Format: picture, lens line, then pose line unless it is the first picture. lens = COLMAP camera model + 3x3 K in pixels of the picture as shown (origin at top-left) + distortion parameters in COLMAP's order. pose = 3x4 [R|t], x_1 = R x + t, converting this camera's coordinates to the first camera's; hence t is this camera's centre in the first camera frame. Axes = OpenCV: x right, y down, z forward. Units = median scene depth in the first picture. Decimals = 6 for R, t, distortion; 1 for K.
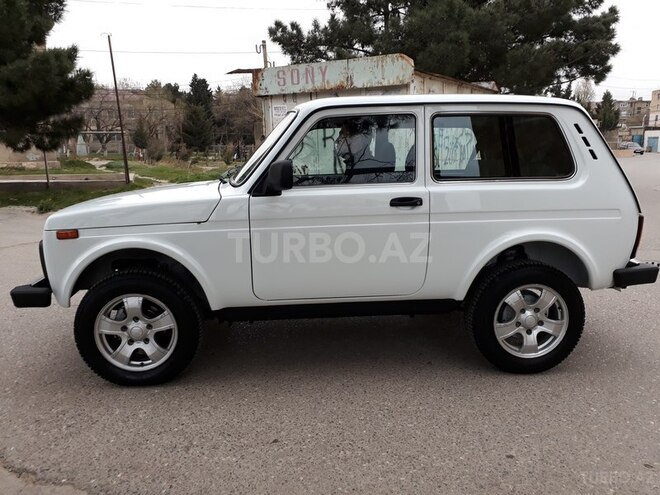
lens RADIAL K [[539.0, 0, 330.0], [0, 539.0, 247.5], [0, 0, 1]] dist [0.082803, -0.099959]
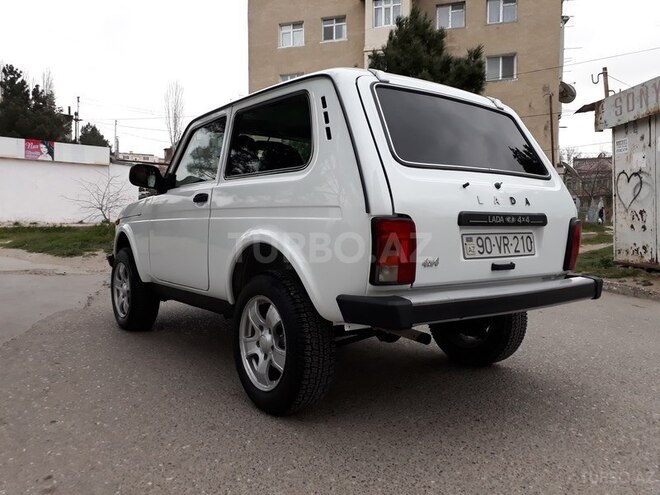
lens RADIAL K [[539.0, 0, 330.0], [0, 539.0, 247.5], [0, 0, 1]] dist [0.082803, -0.099959]
pose [[0.526124, 0.050817, -0.848888, 0.413393], [-0.161426, 0.986032, -0.041022, 0.004579], [0.834946, 0.158616, 0.526978, 0.237723]]
